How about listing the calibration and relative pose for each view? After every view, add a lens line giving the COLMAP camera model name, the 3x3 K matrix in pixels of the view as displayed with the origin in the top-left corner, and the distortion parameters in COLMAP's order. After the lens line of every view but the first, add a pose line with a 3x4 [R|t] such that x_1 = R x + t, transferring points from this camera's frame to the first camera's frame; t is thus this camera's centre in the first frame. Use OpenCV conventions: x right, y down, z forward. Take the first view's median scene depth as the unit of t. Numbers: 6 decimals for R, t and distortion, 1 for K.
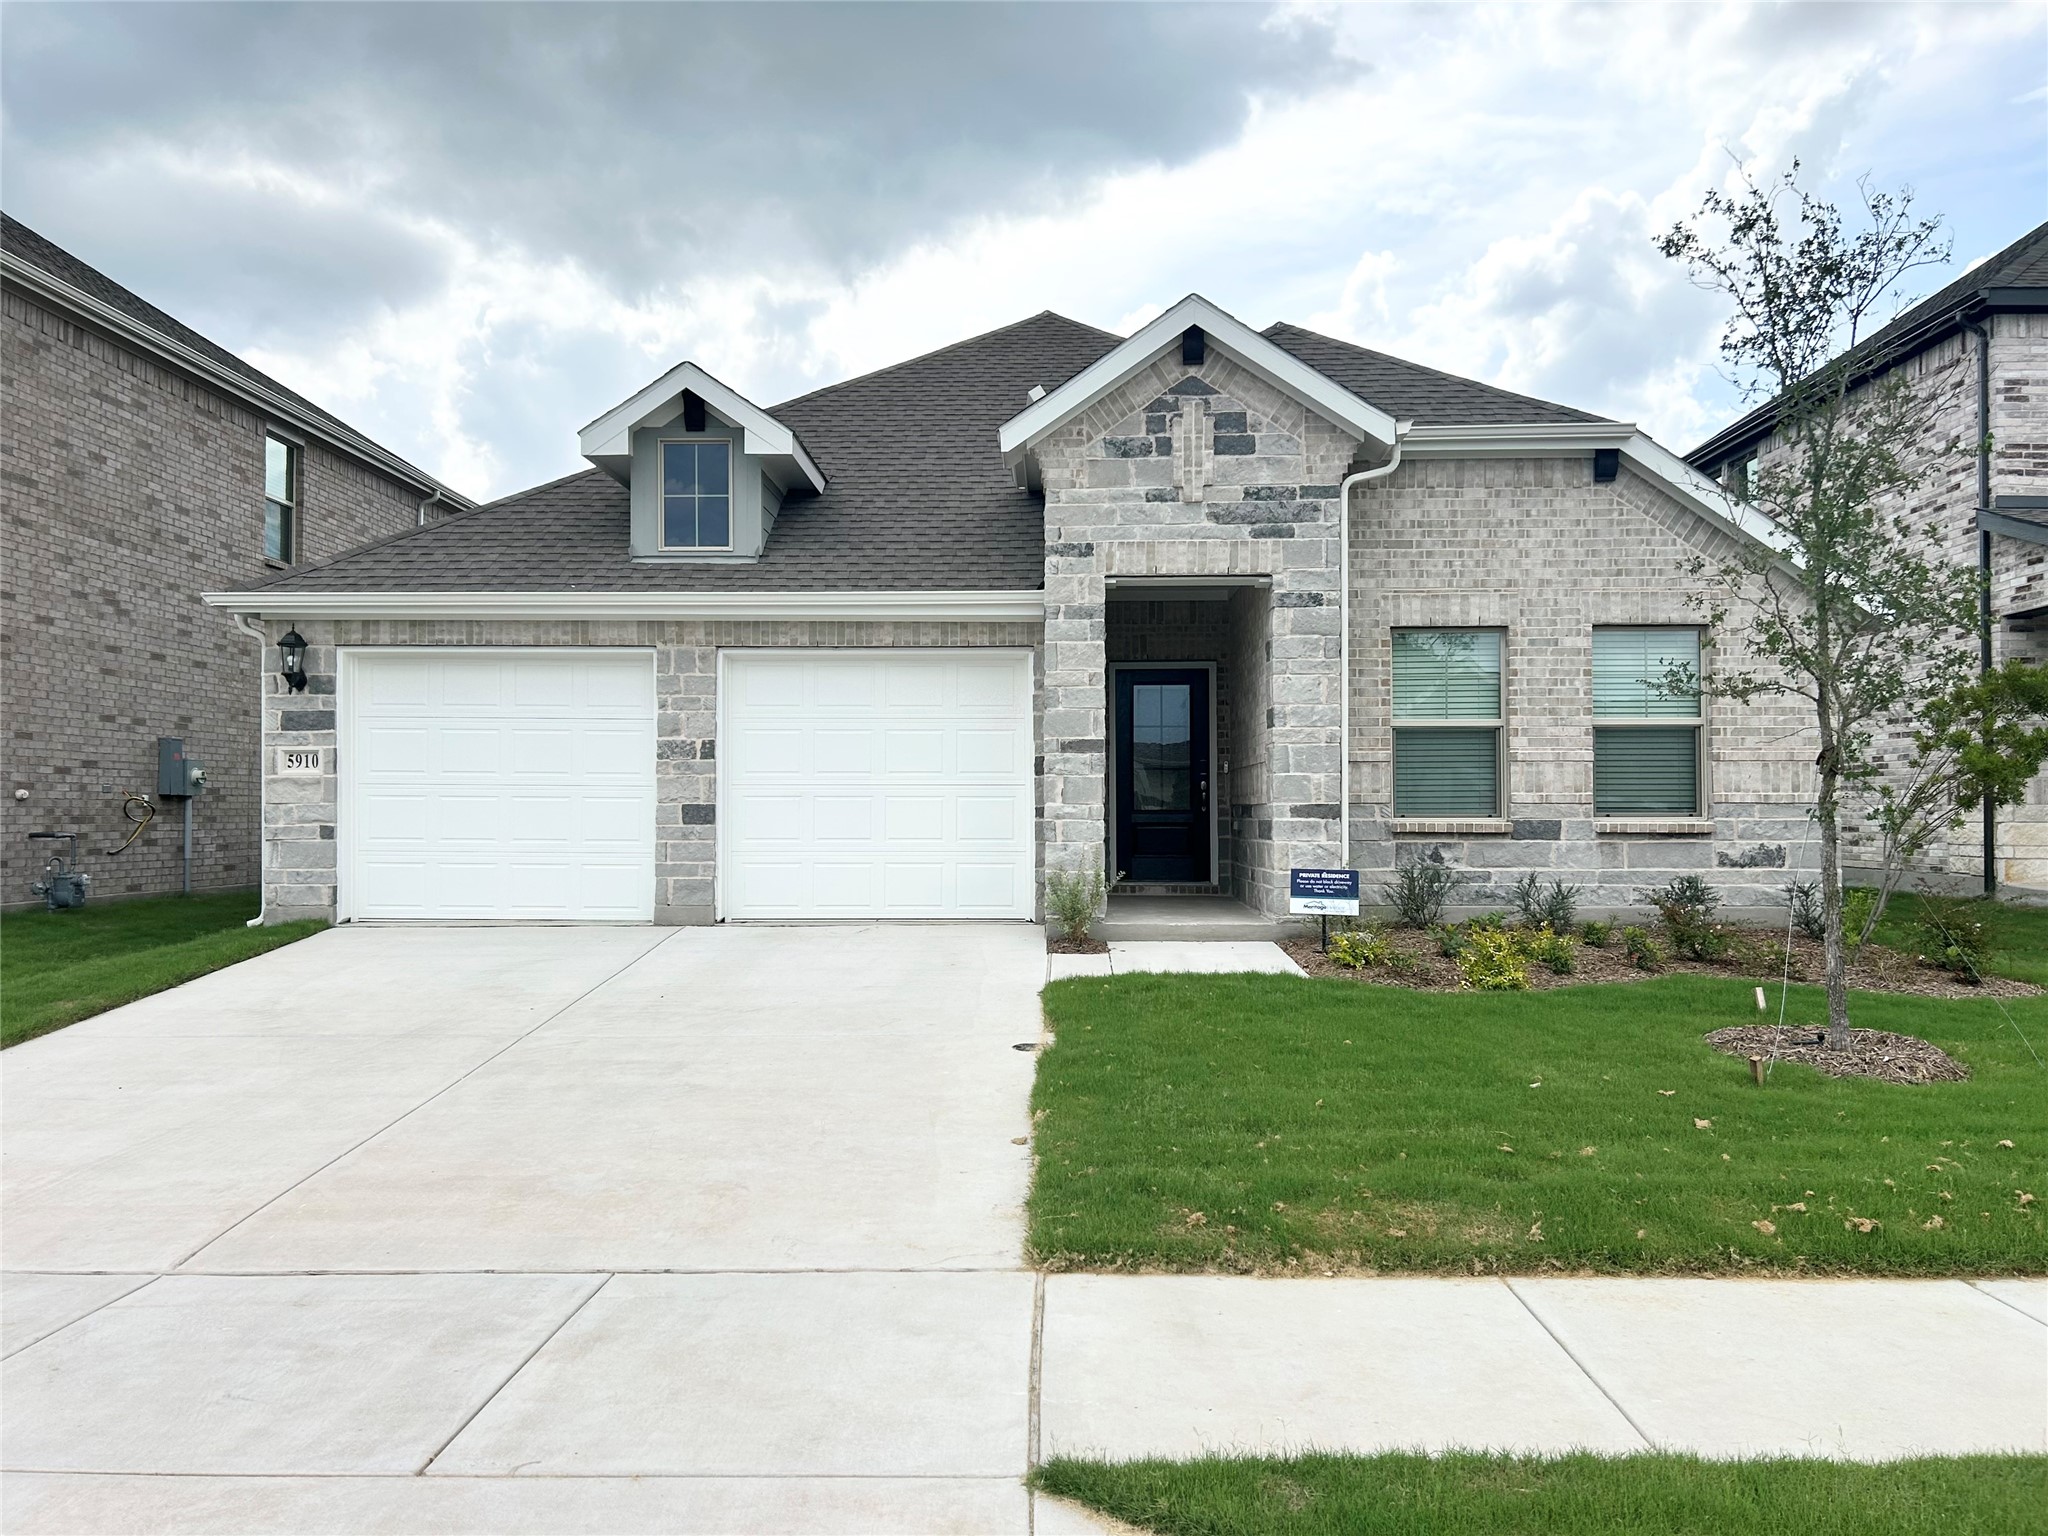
lens RADIAL K [[1553.5, 0, 1025.9], [0, 1553.5, 774.9], [0, 0, 1]] dist [0.039349, -0.001715]
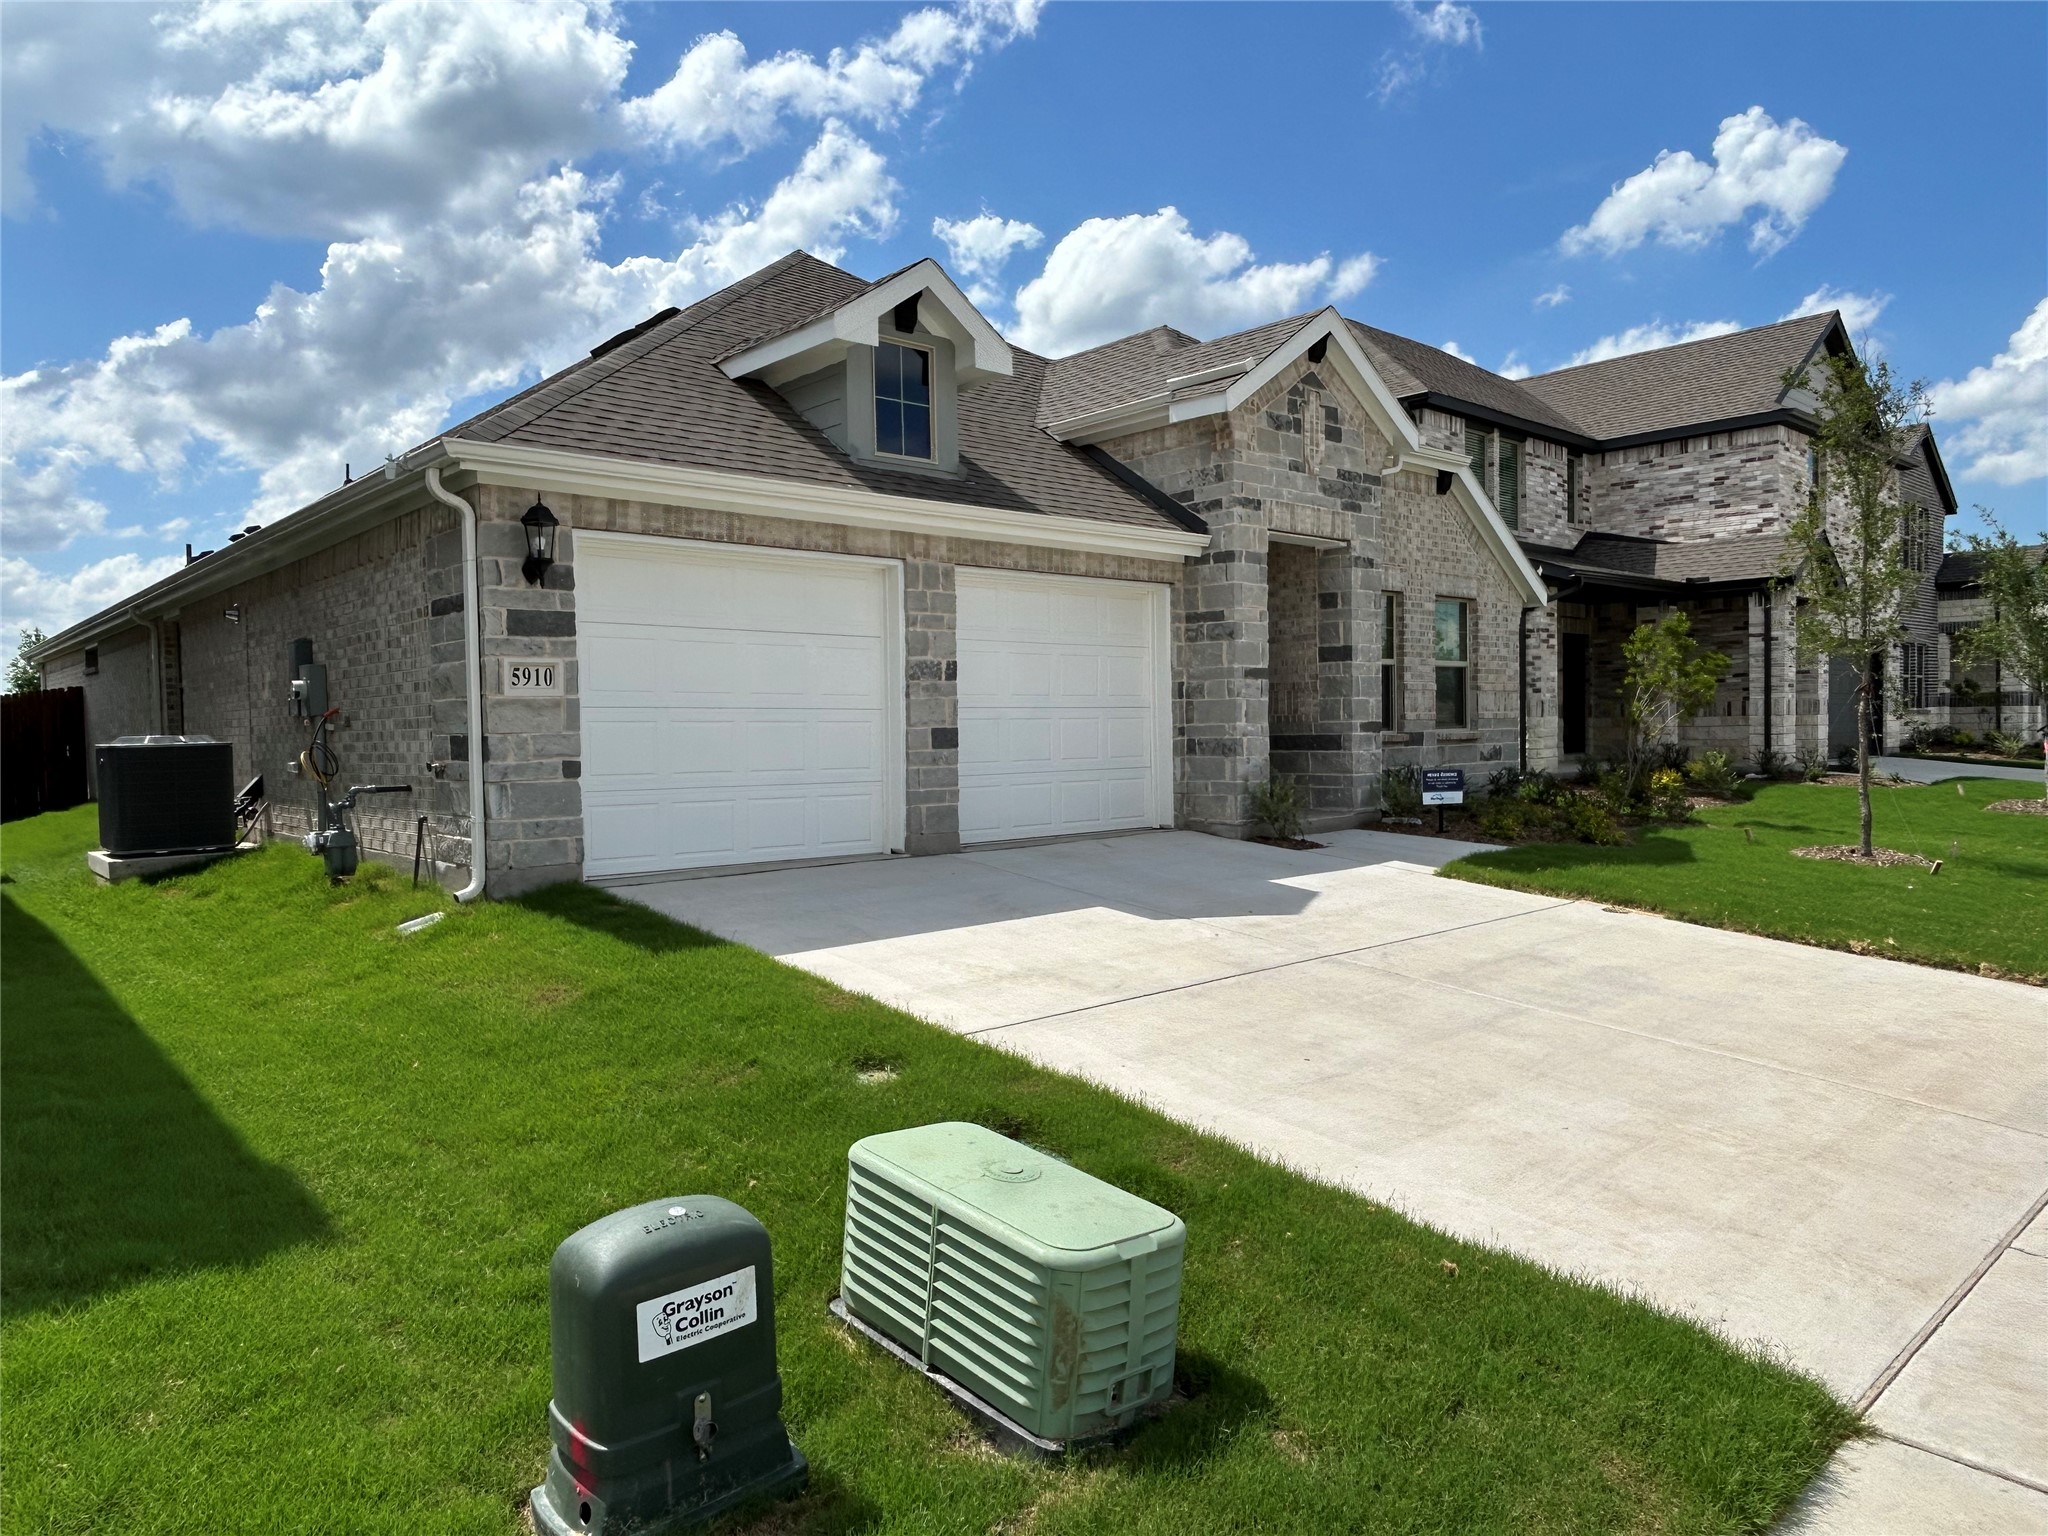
lens RADIAL K [[1296.7, 0, 1026.8], [0, 1296.7, 762.2], [0, 0, 1]] dist [-0.024529, 0.000031]
pose [[0.734603, -0.029966, 0.677835, -0.714856], [0.000897, 0.999066, 0.043195, 0.005648], [-0.678496, -0.031123, 0.733944, 0.378929]]
